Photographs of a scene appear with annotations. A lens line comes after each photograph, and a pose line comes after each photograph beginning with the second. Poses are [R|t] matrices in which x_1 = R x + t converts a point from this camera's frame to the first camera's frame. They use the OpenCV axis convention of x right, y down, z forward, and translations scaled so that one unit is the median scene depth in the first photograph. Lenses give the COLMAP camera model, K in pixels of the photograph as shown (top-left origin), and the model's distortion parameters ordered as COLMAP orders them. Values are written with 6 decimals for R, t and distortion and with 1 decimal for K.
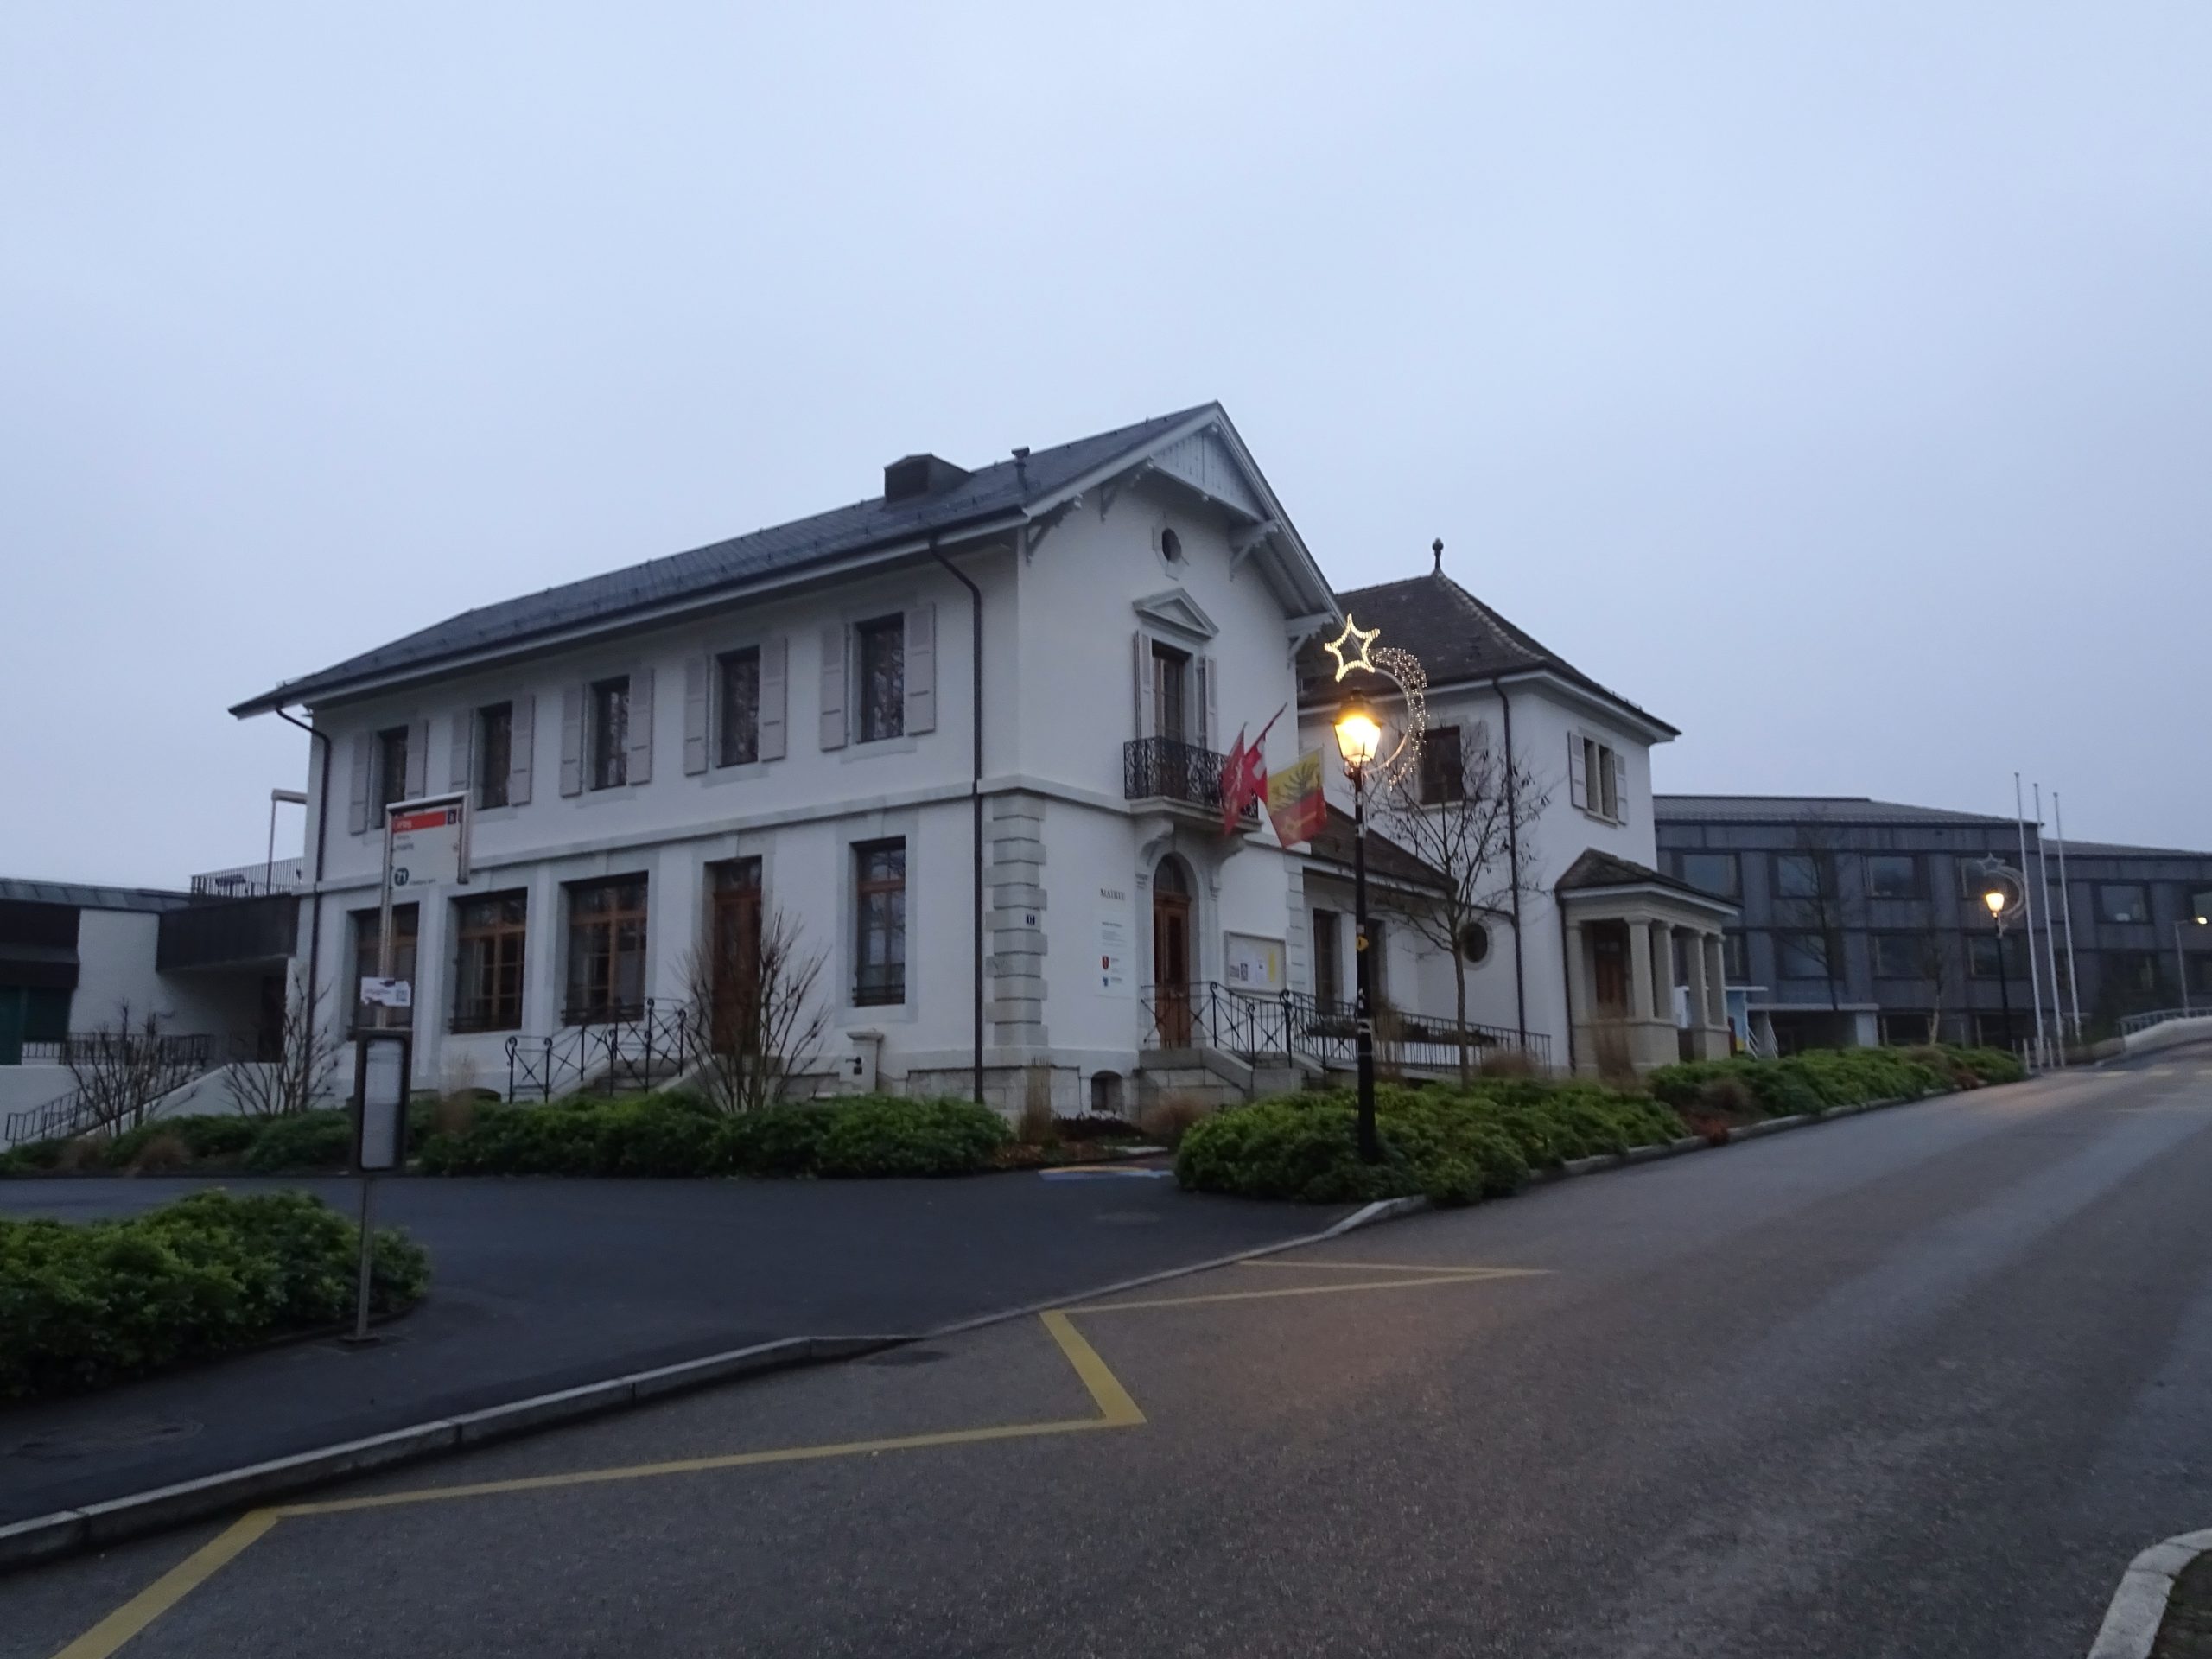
lens RADIAL K [[1800.0, 0, 1119.8], [0, 1800.0, 839.9], [0, 0, 1]] dist [0.048441, -0.014407]
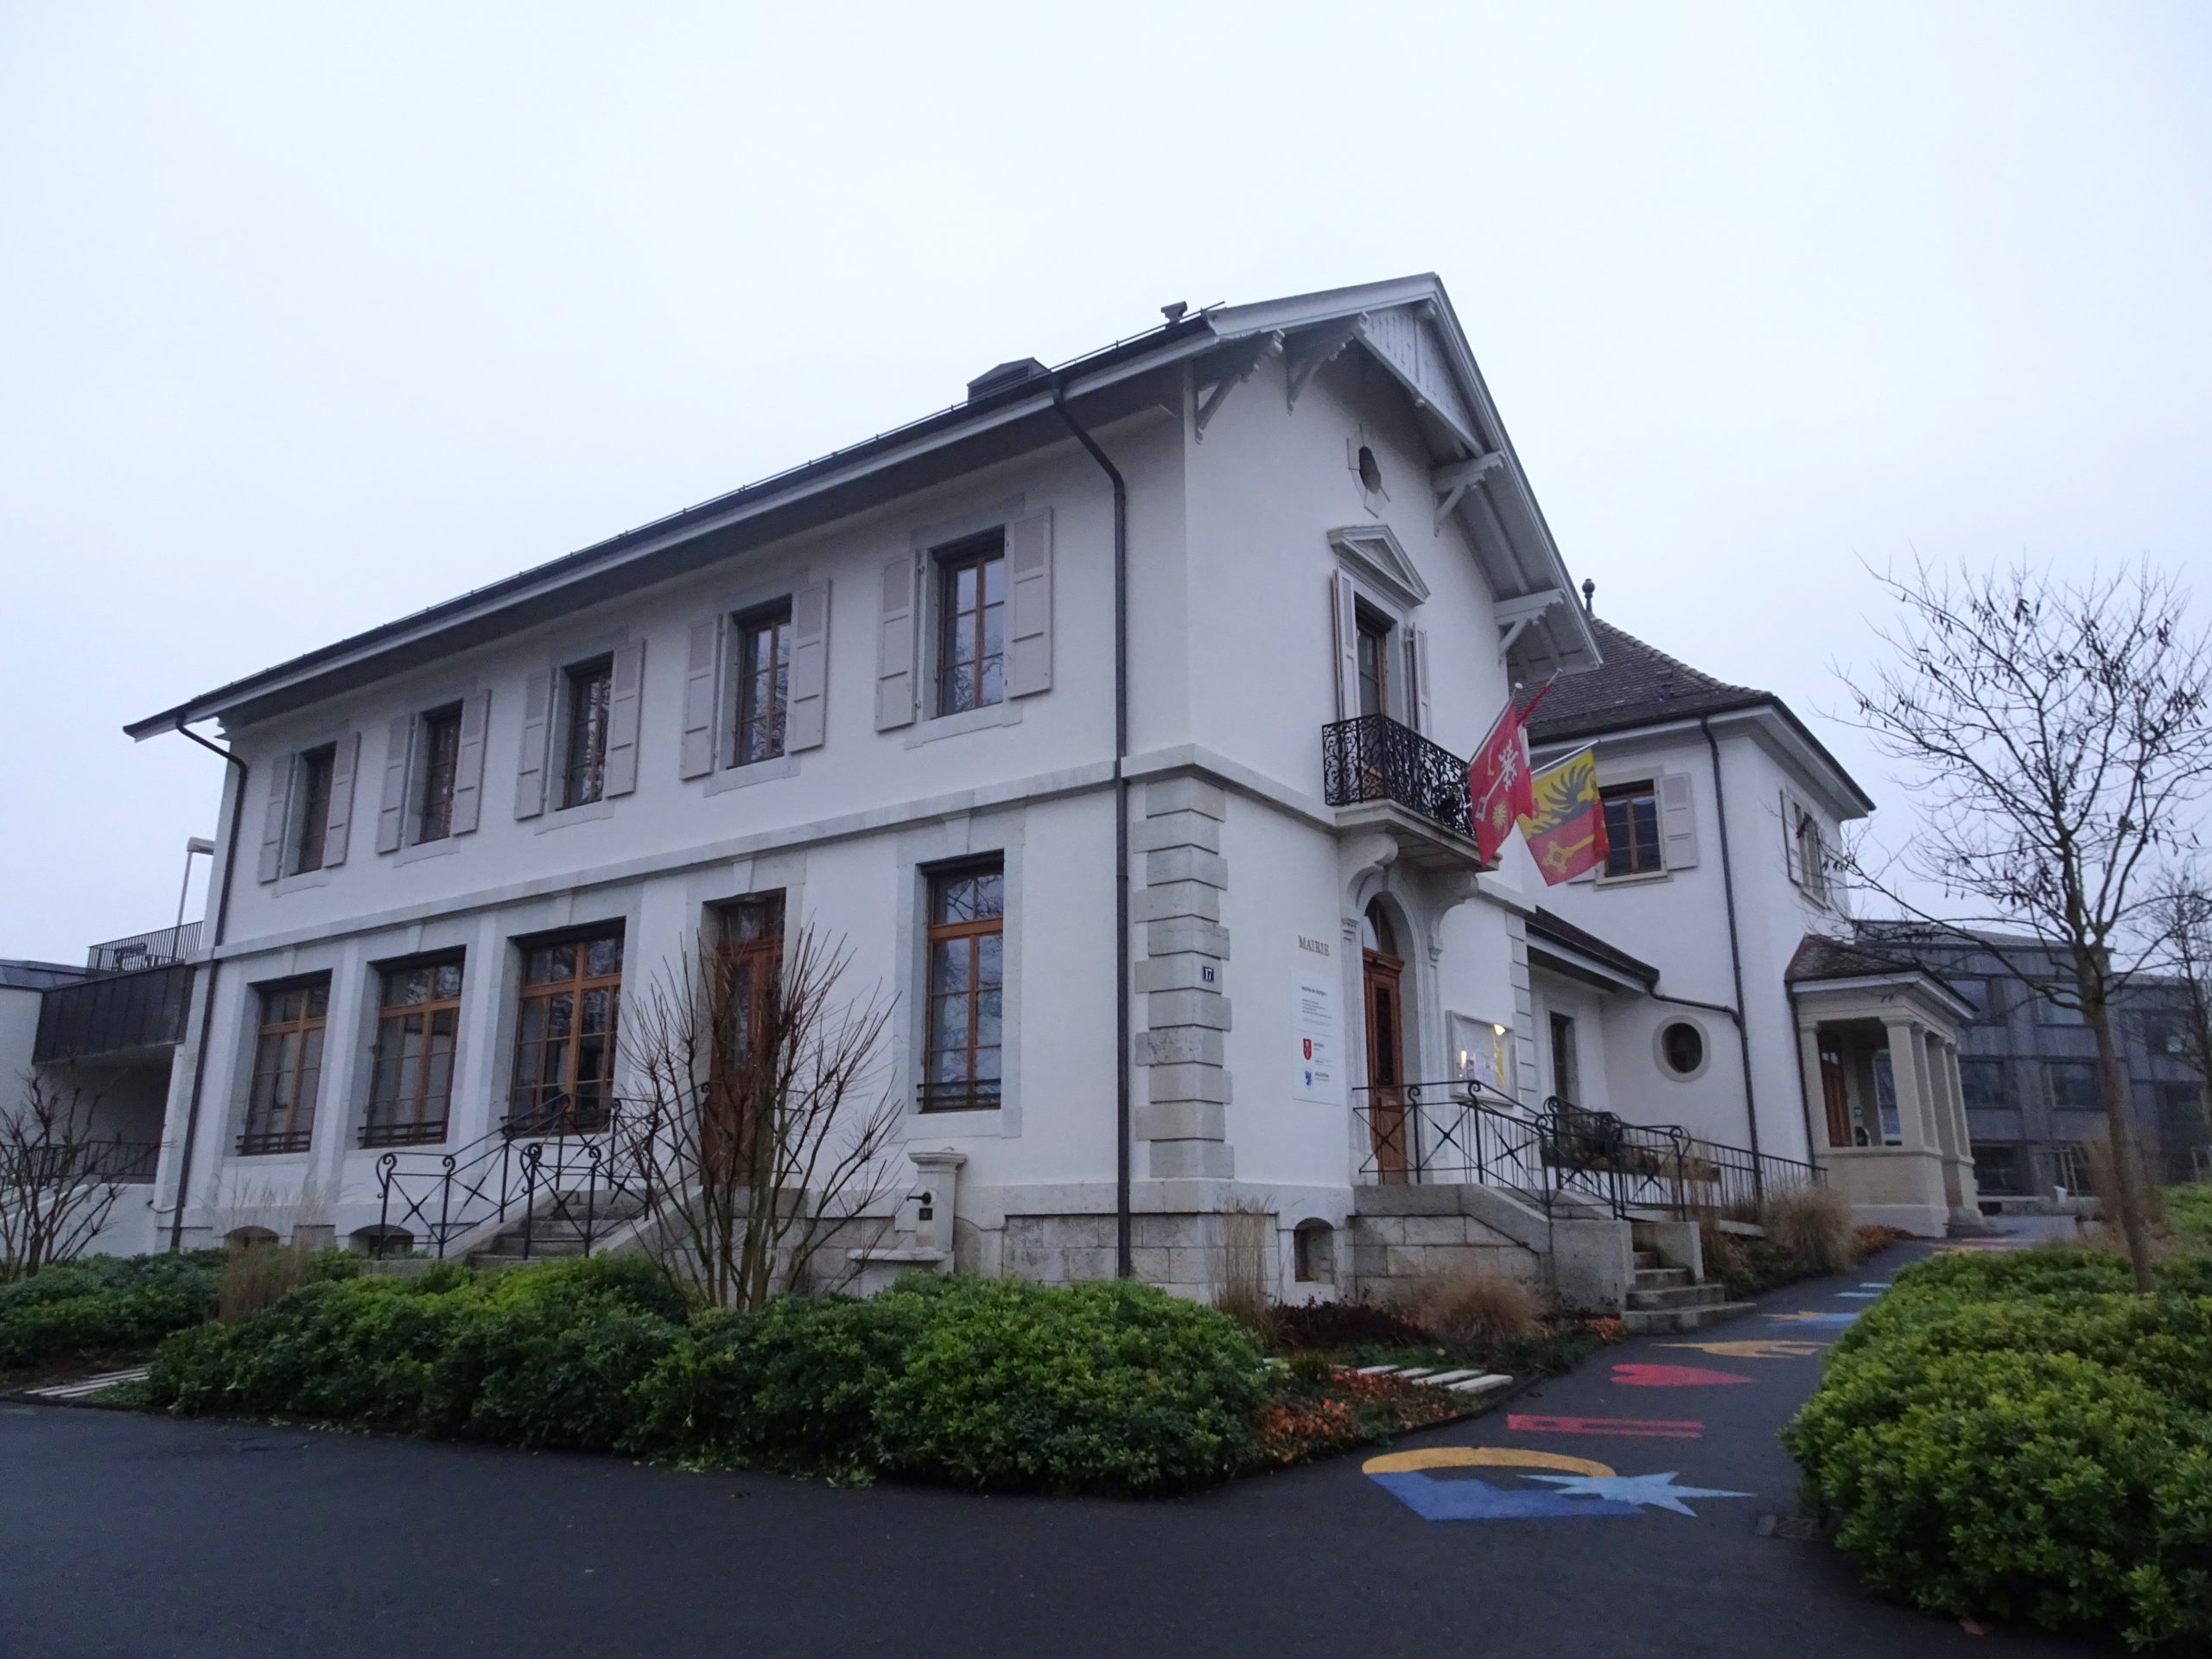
lens RADIAL K [[1598.9, 0, 1110.8], [0, 1598.9, 841.8], [0, 0, 1]] dist [0.010826, -0.005690]
pose [[0.999933, 0.010404, -0.005047, -0.070396], [-0.010804, 0.996124, -0.087292, 0.041159], [0.004119, 0.087341, 0.996170, 0.382783]]
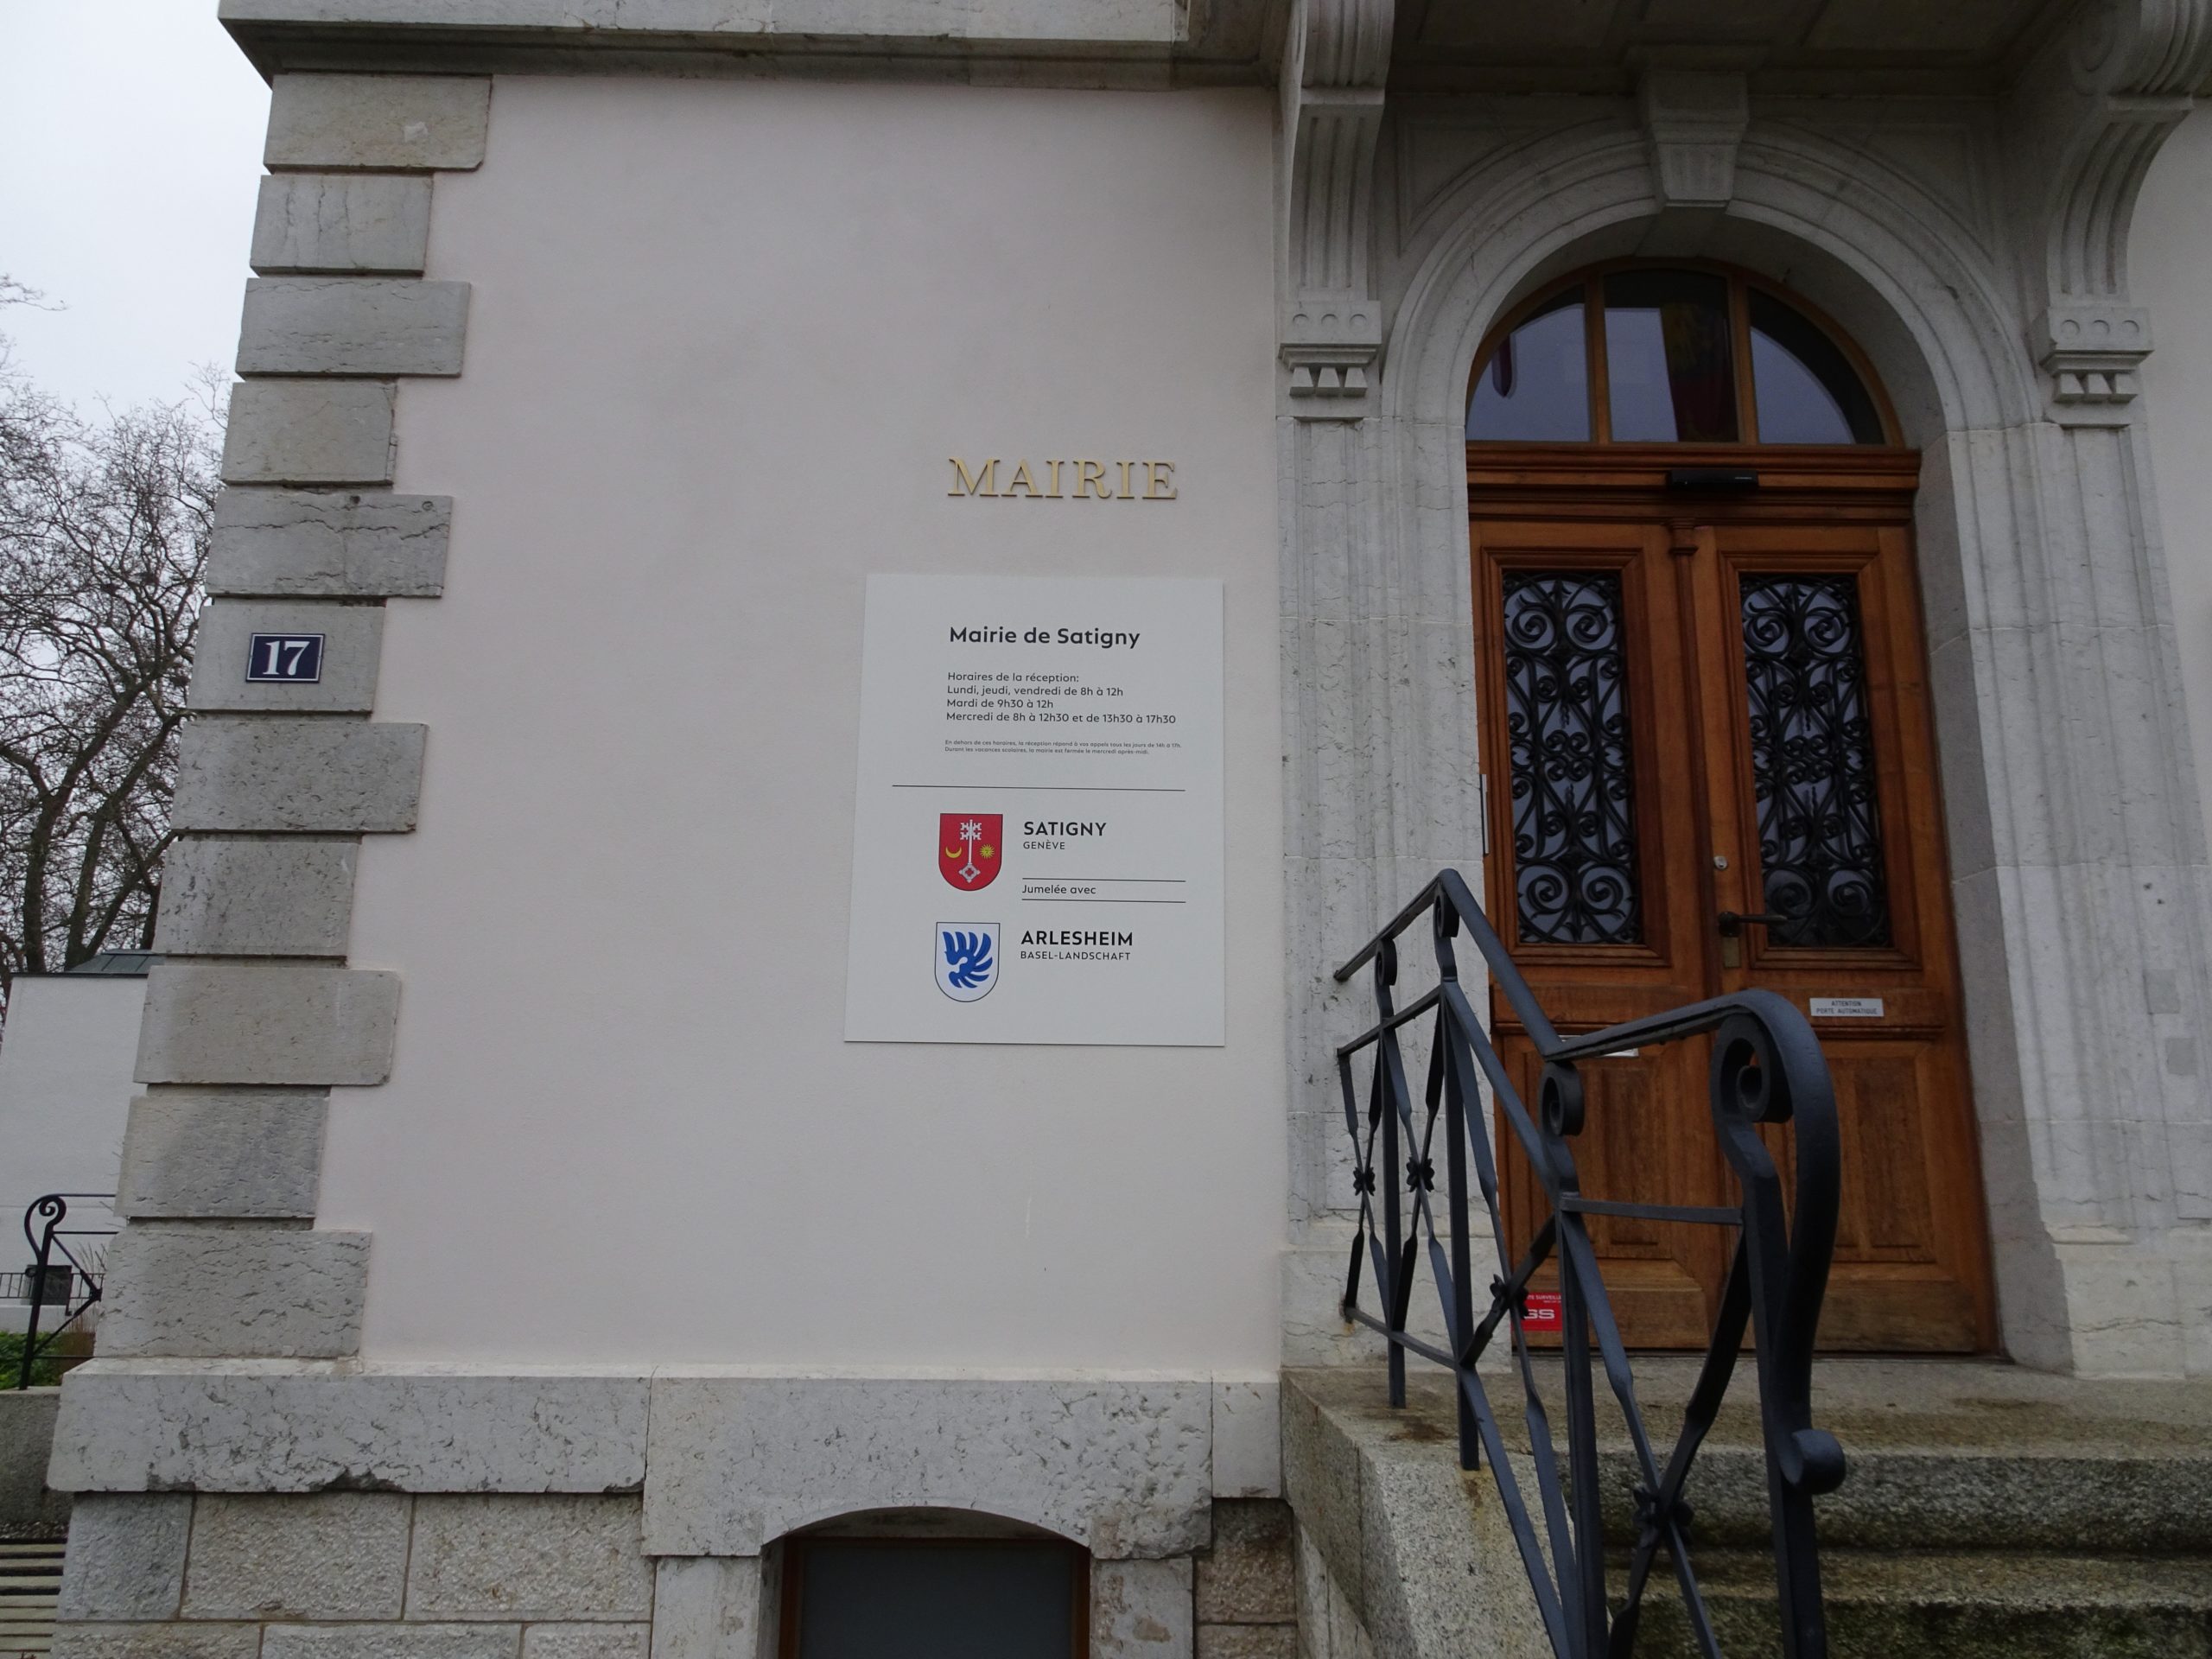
lens RADIAL K [[1598.9, 0, 1114.3], [0, 1598.9, 818.5], [0, 0, 1]] dist [0.010826, -0.005690]
pose [[0.572937, -0.157727, -0.804280, 0.114746], [0.105646, 0.987334, -0.118367, 0.077908], [0.812762, -0.017152, 0.582343, 0.844426]]
